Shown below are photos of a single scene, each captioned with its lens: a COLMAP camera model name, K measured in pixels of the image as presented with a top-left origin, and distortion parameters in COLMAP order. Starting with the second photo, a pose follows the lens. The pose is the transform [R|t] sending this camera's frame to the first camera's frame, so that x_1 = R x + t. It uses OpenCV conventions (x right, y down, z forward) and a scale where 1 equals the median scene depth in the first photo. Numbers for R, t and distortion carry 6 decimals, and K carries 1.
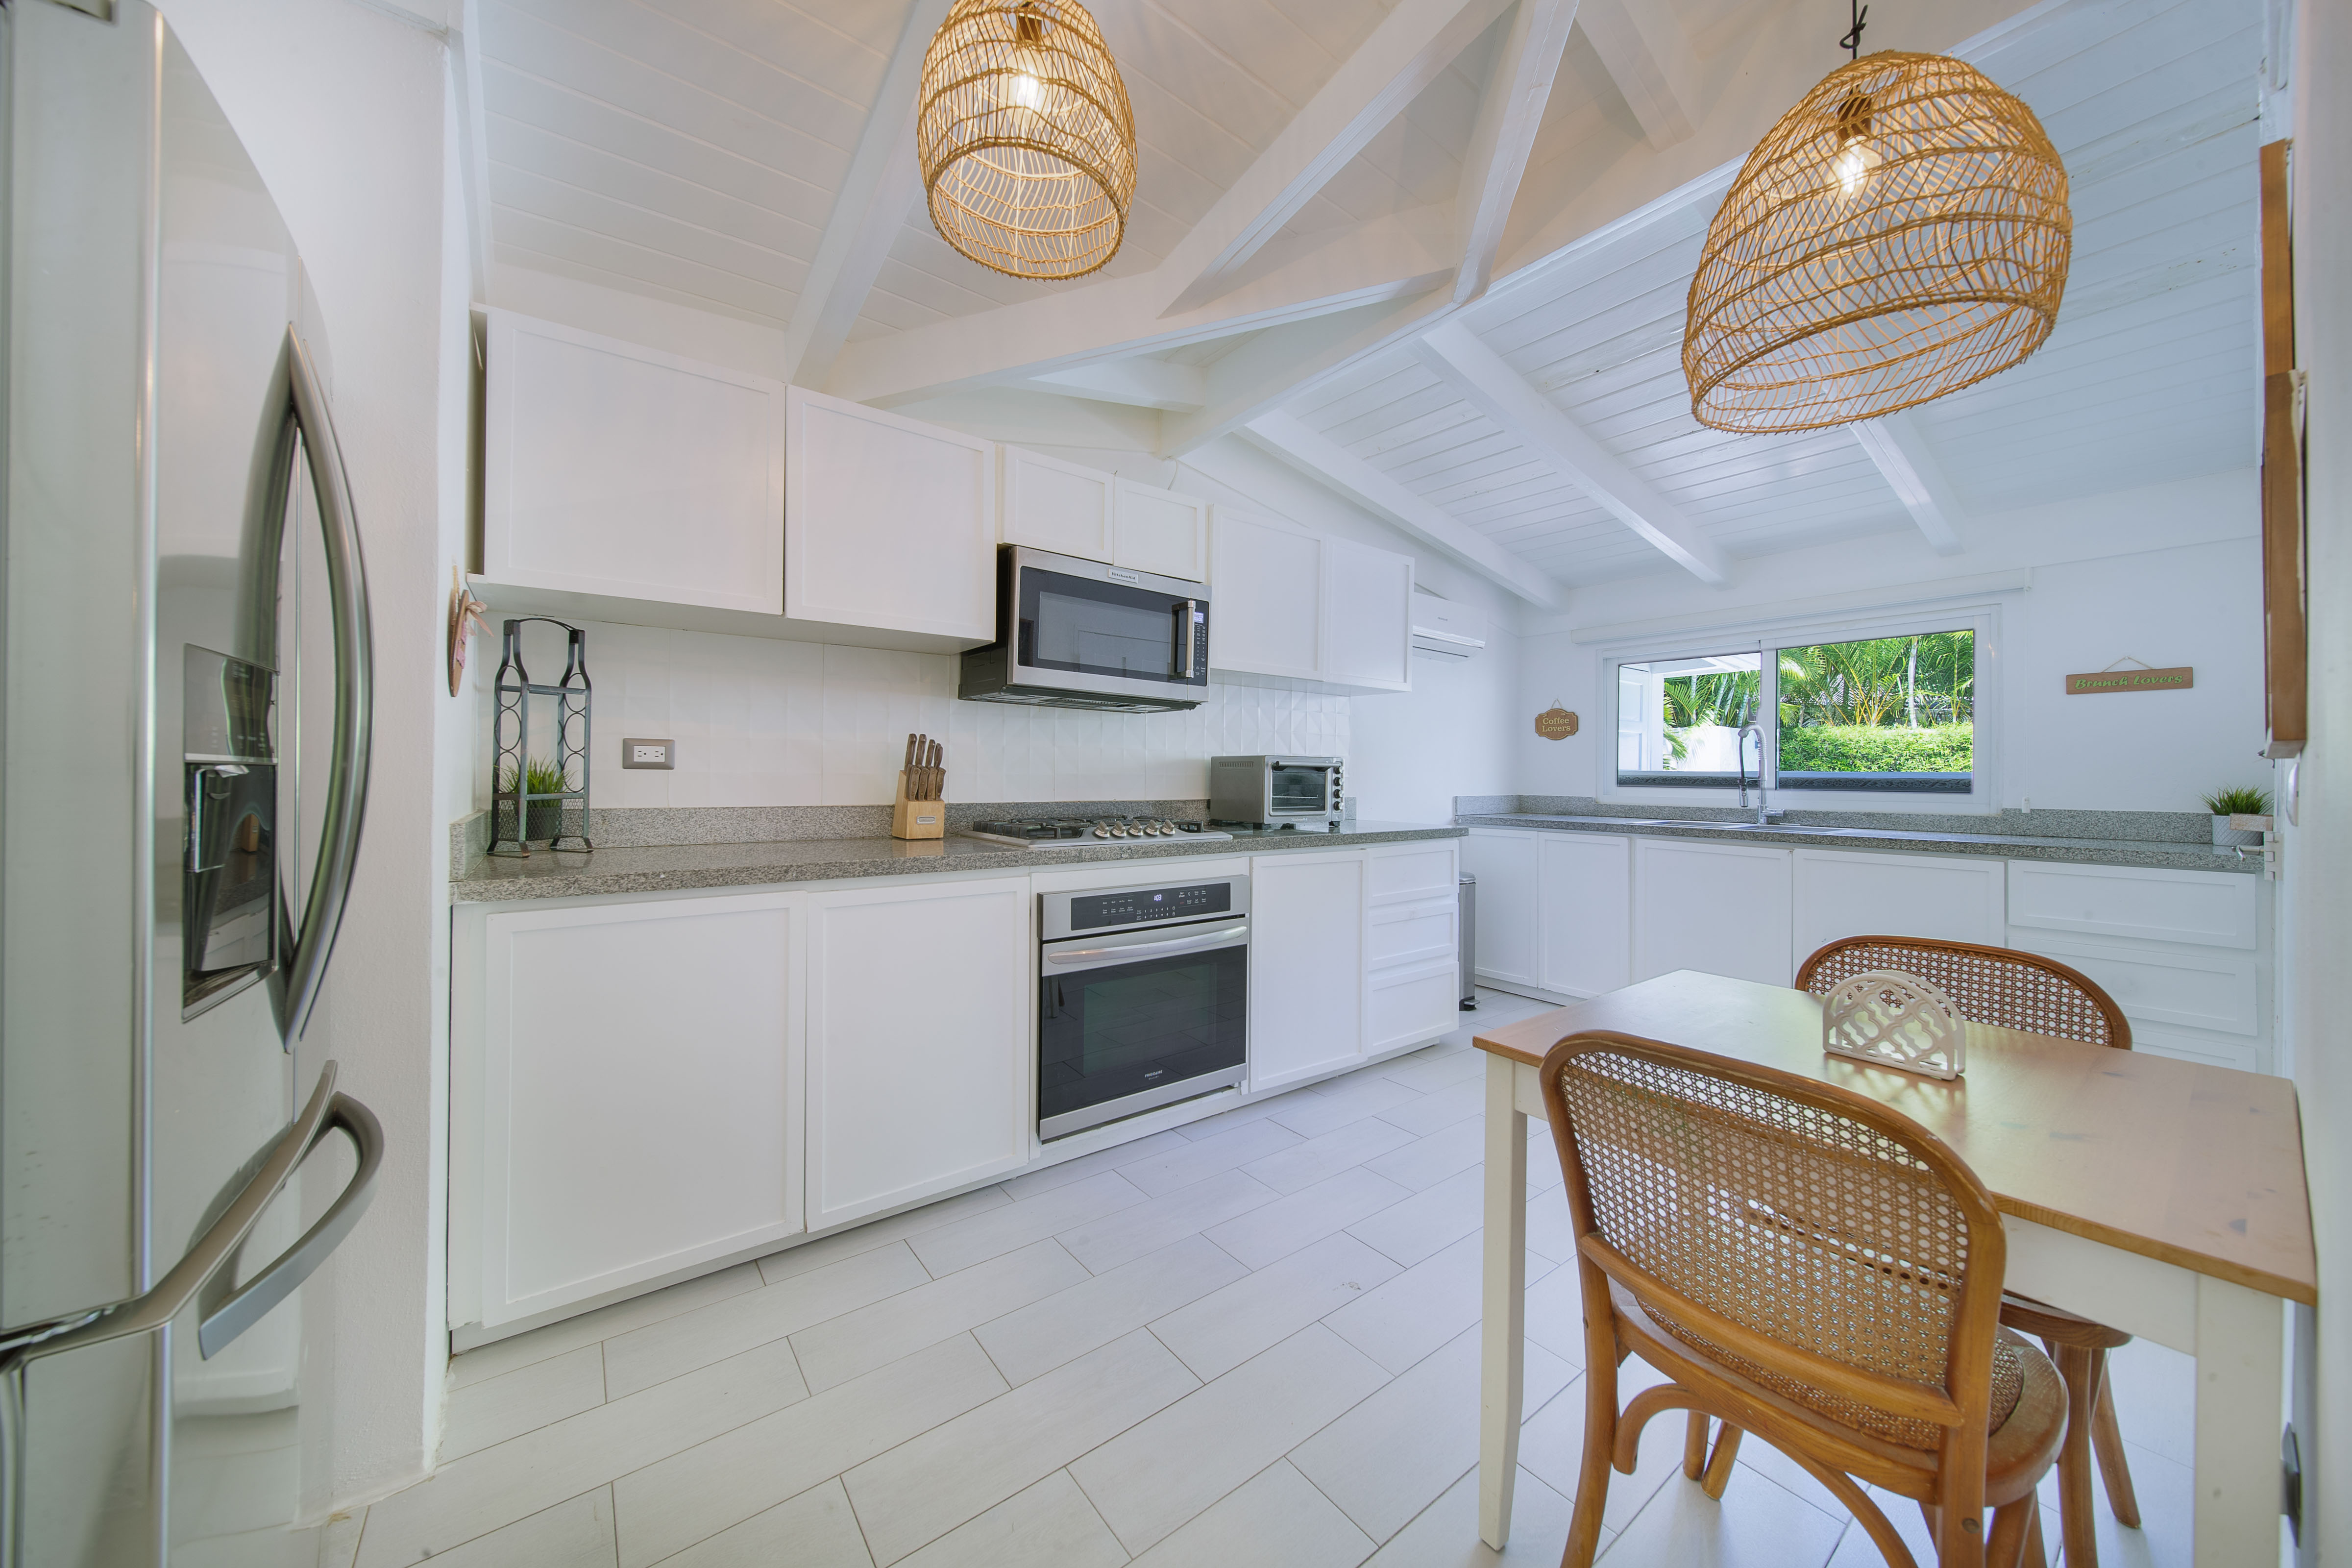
lens RADIAL K [[816.9, 0, 1177.0], [0, 816.9, 766.0], [0, 0, 1]] dist [0.000677, -0.000030]
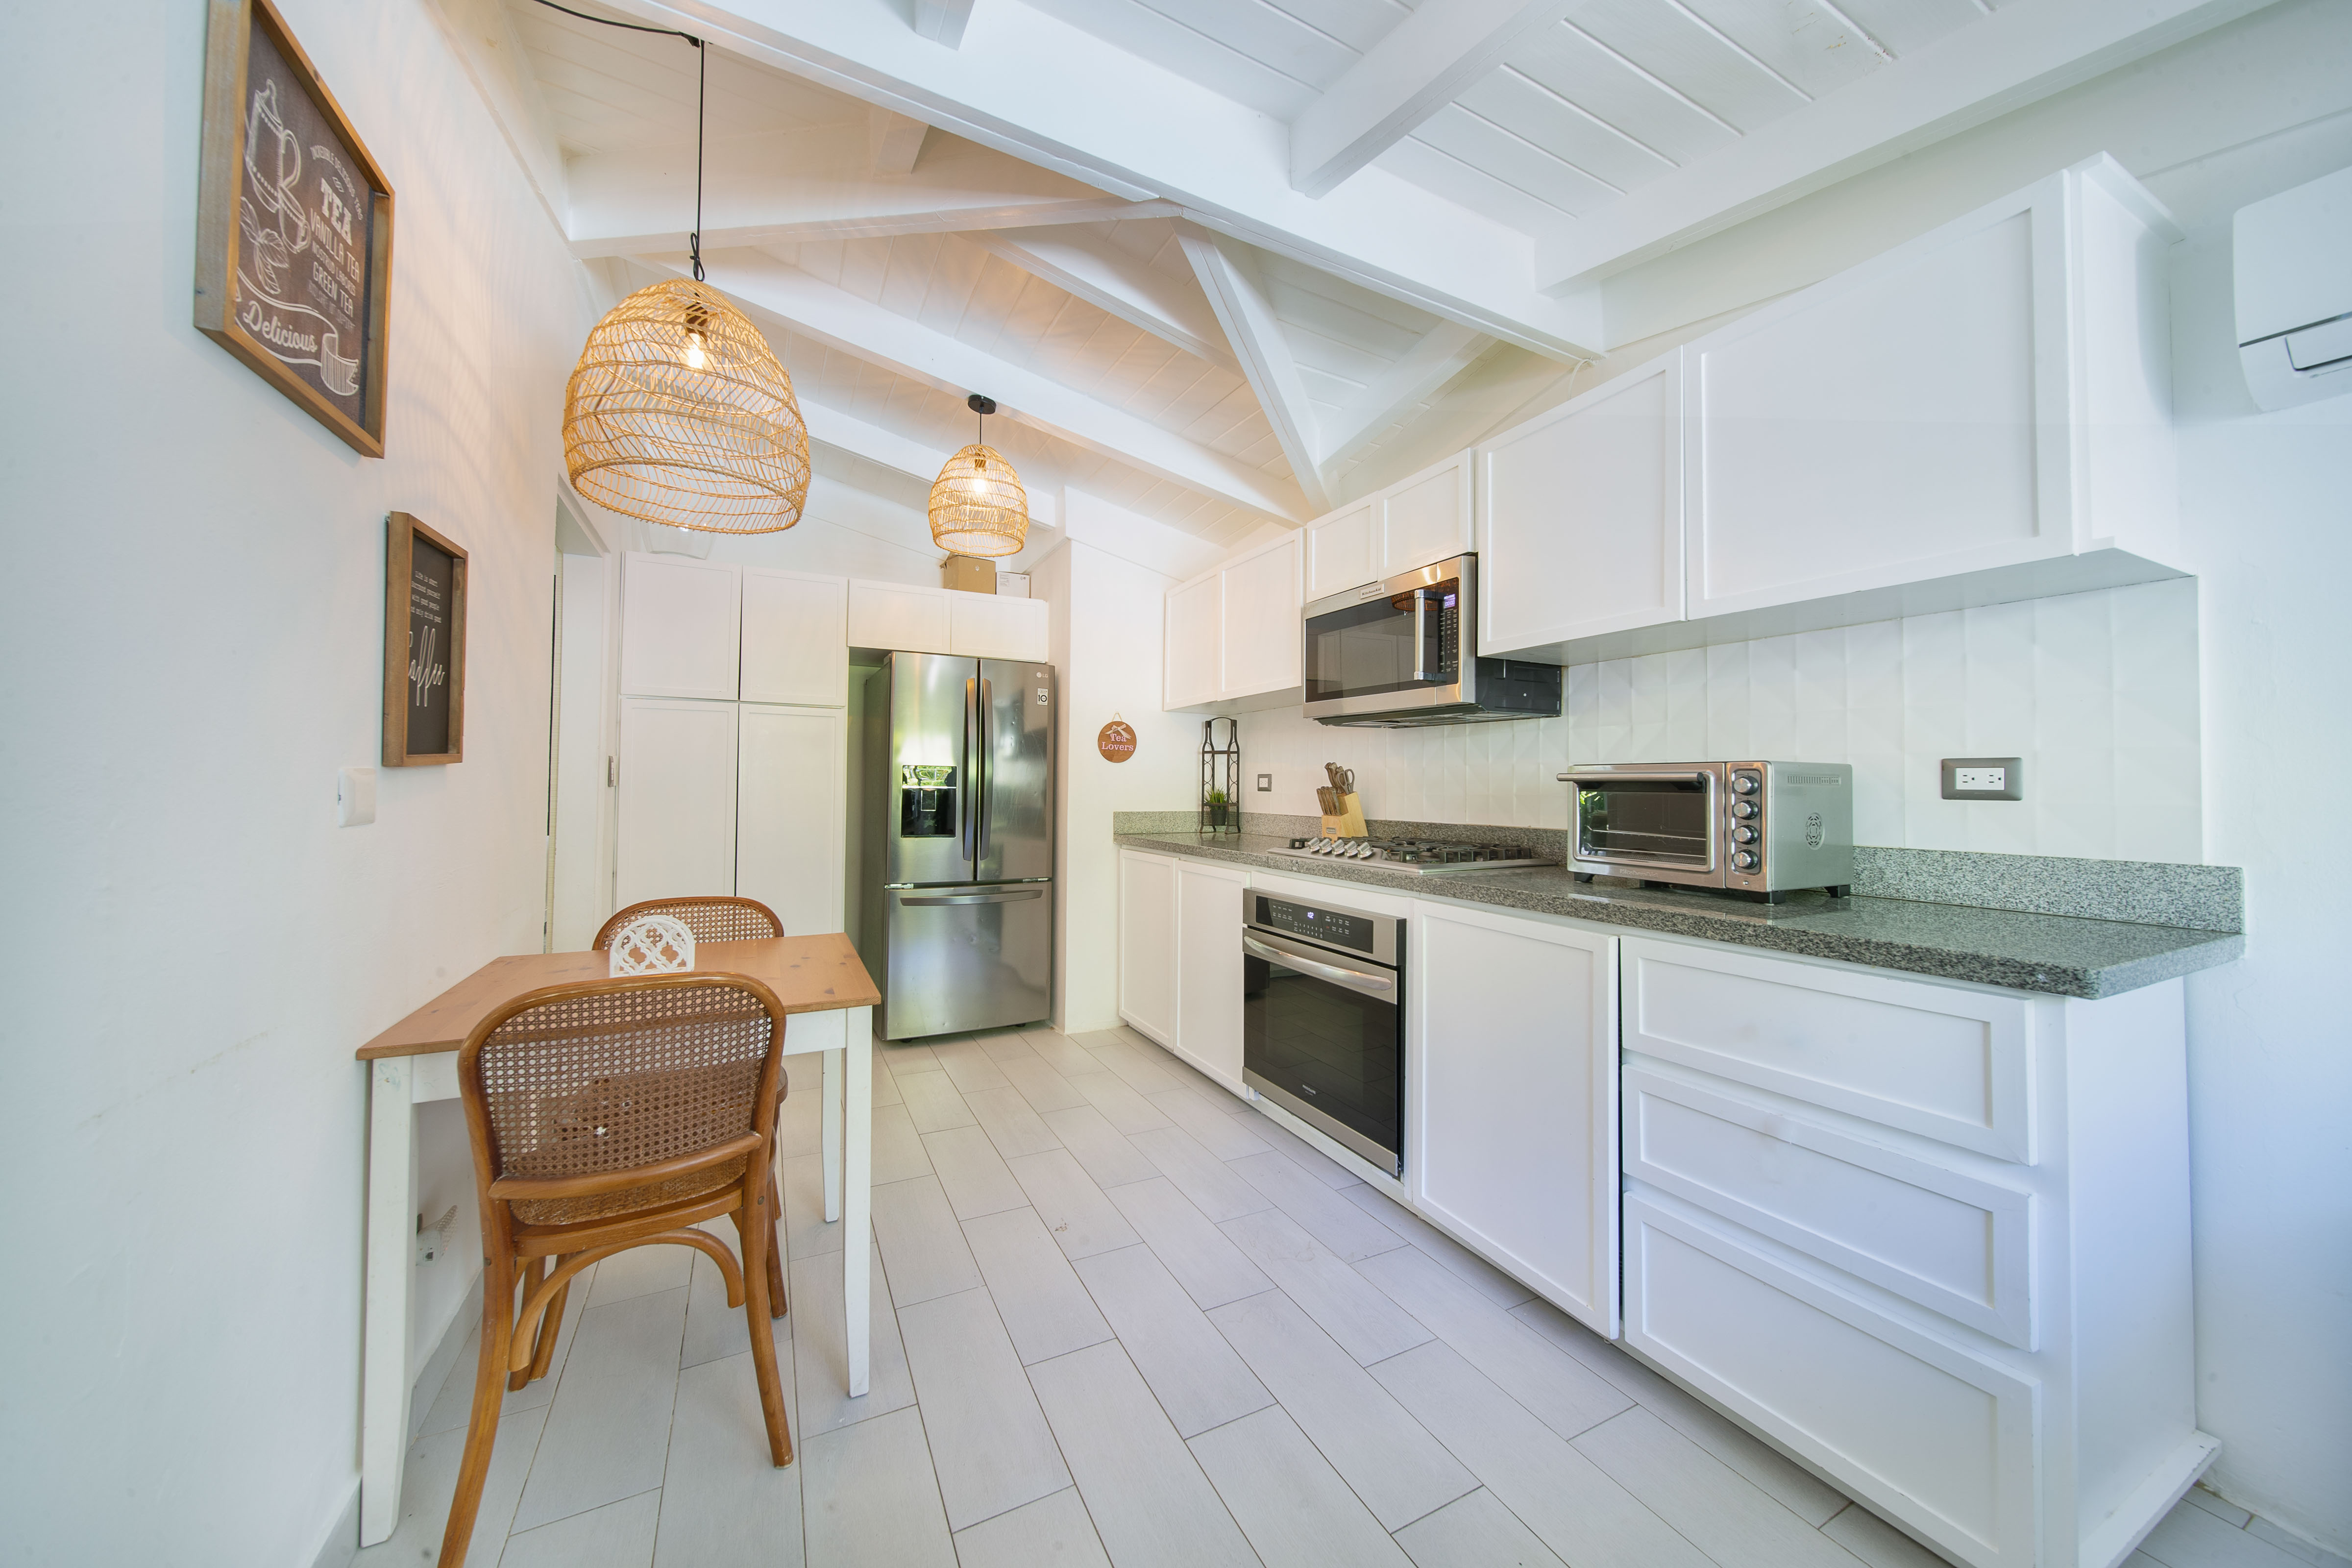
lens RADIAL K [[816.9, 0, 1177.0], [0, 816.9, 766.0], [0, 0, 1]] dist [0.000677, -0.000030]
pose [[-0.182655, -0.039105, -0.982399, 1.058969], [-0.001393, 0.999218, -0.039516, 0.017968], [0.983176, -0.005850, -0.182567, 1.075943]]
